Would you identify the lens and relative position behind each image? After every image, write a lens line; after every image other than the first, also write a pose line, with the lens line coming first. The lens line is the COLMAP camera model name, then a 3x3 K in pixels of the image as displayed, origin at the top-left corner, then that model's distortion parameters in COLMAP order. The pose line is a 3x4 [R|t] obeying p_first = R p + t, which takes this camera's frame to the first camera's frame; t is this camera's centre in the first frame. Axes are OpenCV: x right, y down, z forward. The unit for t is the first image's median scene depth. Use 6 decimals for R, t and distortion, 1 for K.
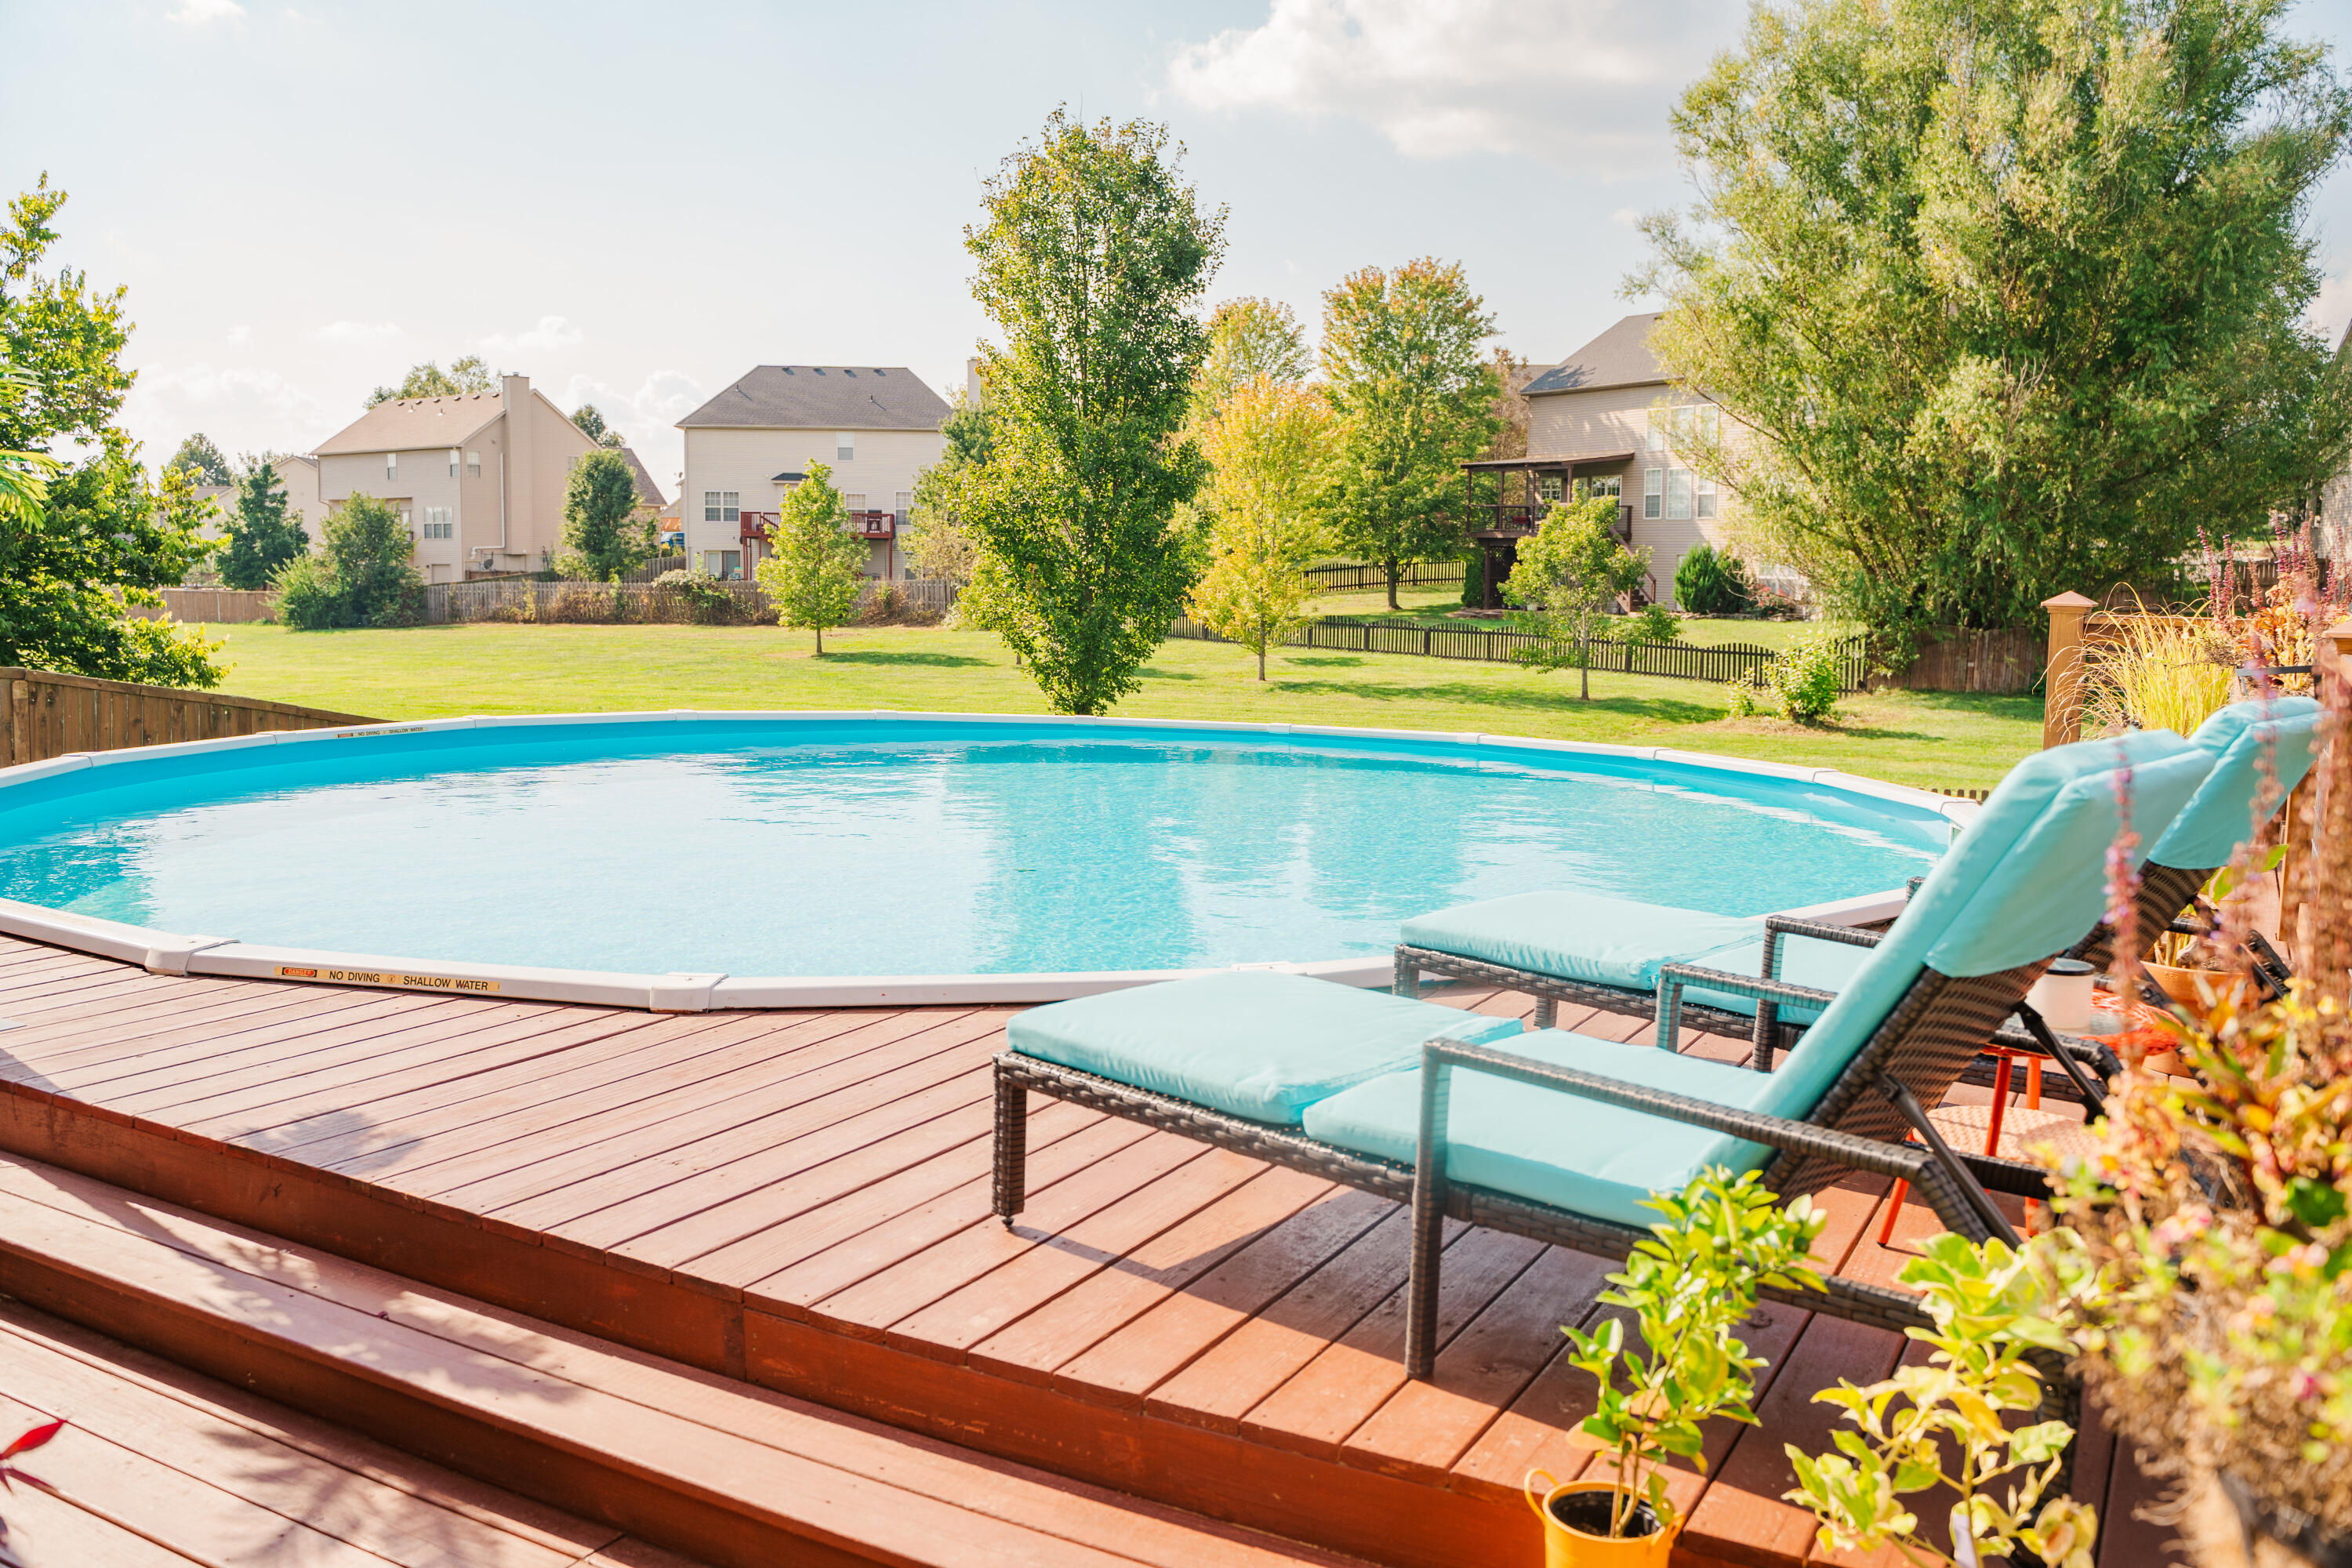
lens RADIAL K [[1815.2, 0, 1176.0], [0, 1815.2, 784.0], [0, 0, 1]] dist [-0.090498, 0.045282]
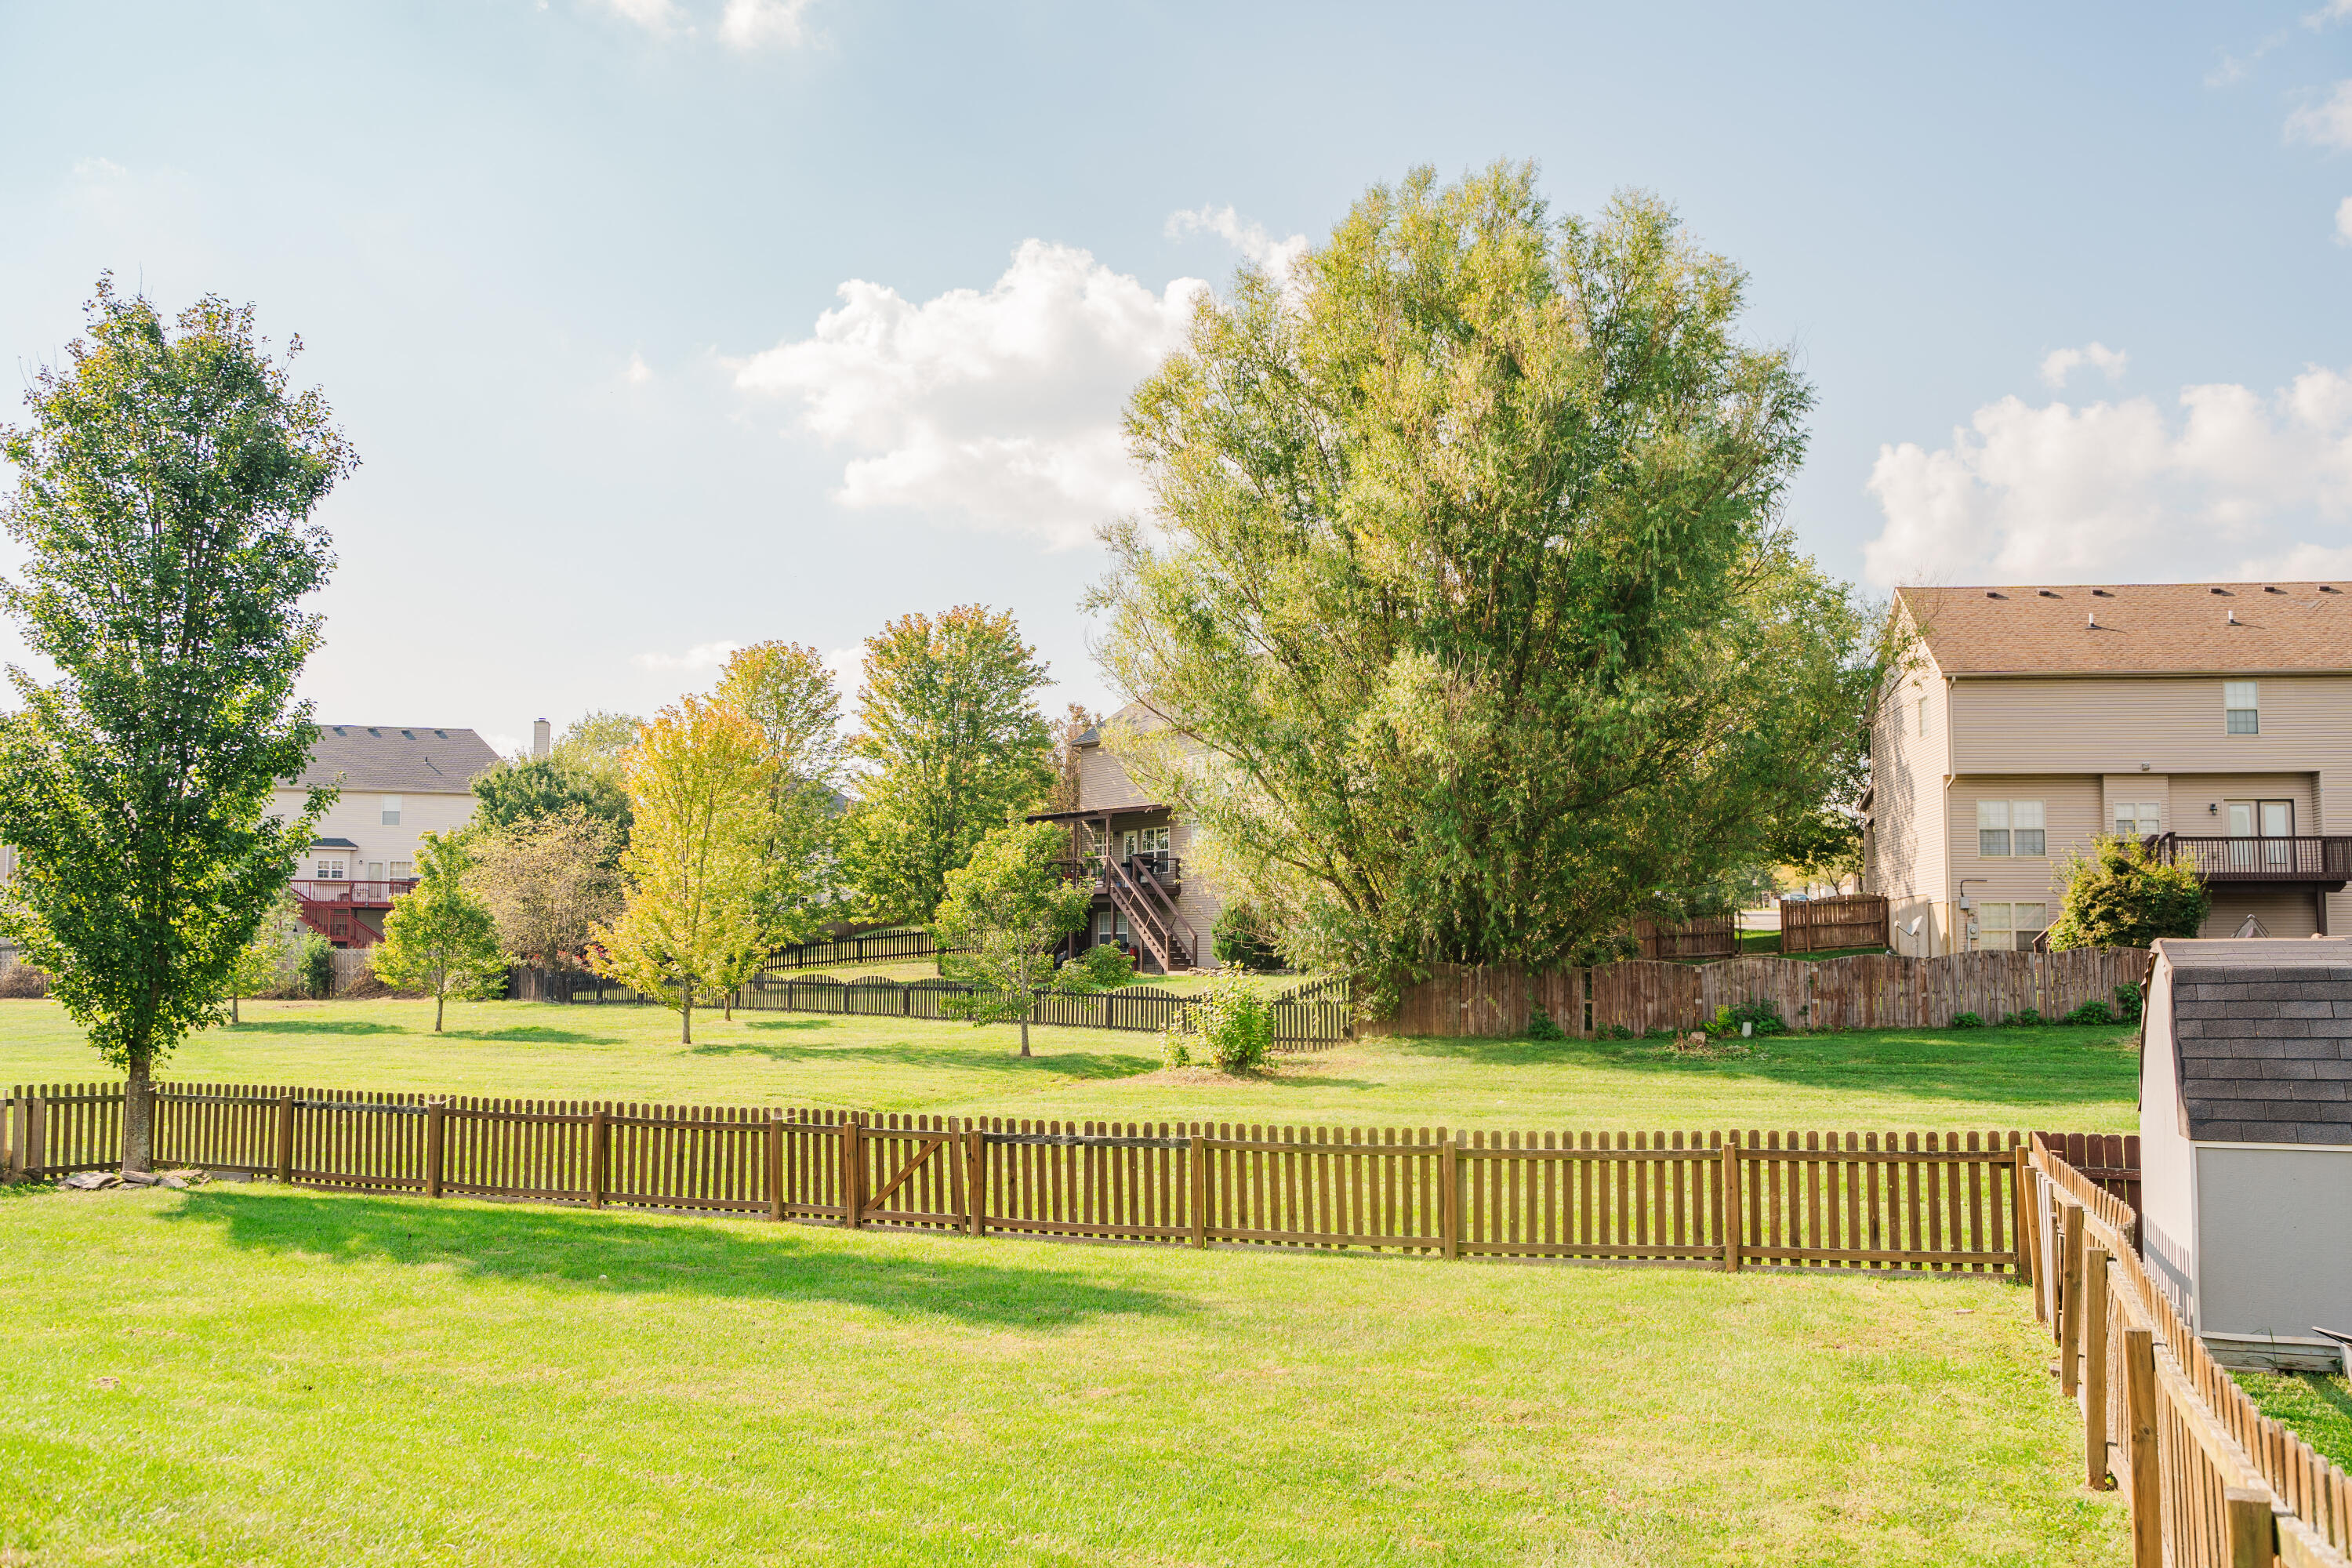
lens RADIAL K [[1815.2, 0, 1176.0], [0, 1815.2, 784.0], [0, 0, 1]] dist [-0.090498, 0.045282]
pose [[0.988134, 0.002877, 0.153567, 0.167145], [0.030198, 0.976670, -0.212610, 0.011875], [-0.150596, 0.214724, 0.964994, 0.136414]]
